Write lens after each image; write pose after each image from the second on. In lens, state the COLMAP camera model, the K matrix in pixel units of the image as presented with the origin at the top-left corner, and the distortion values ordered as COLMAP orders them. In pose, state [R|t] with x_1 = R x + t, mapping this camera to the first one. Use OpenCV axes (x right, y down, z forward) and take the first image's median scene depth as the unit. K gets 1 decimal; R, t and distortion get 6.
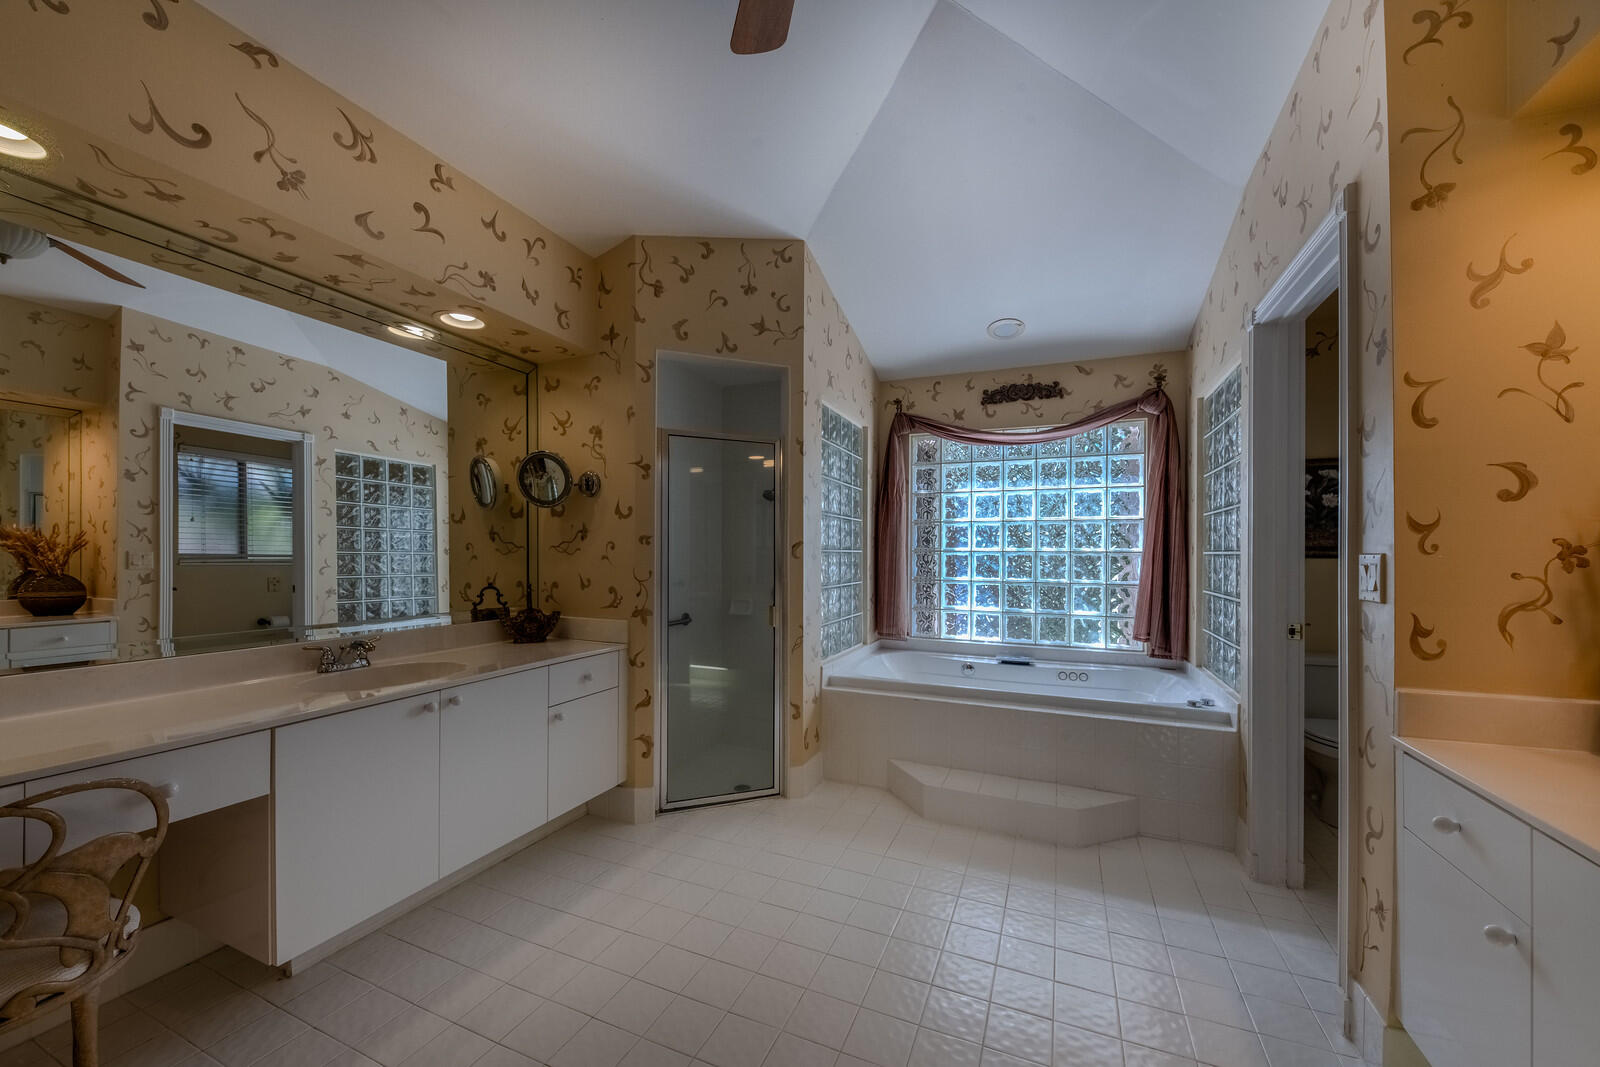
lens RADIAL K [[602.3, 0, 801.1], [0, 602.3, 545.2], [0, 0, 1]] dist [-0.000373, -0.000512]
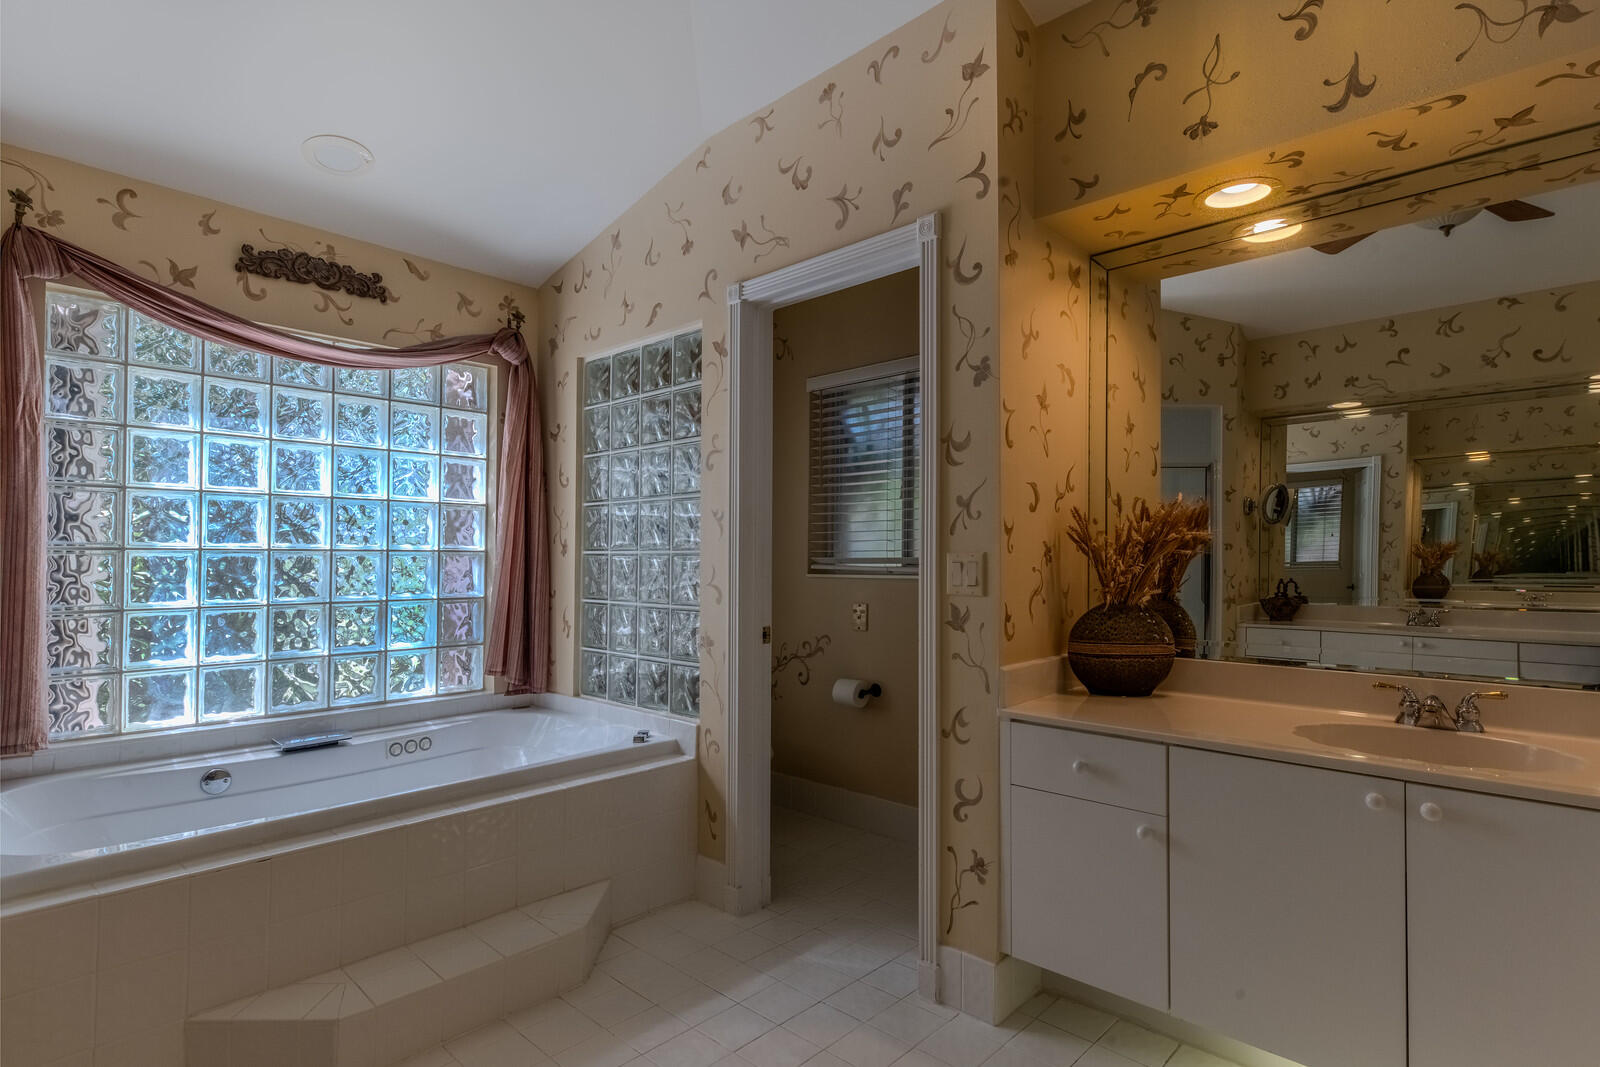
lens RADIAL K [[840.2, 0, 802.5], [0, 840.2, 541.6], [0, 0, 1]] dist [0.019418, -0.000051]
pose [[0.323835, 0.012112, 0.946036, -0.257046], [-0.011284, 0.999896, -0.008939, 0.004547], [-0.946046, -0.007780, 0.323938, 0.315378]]
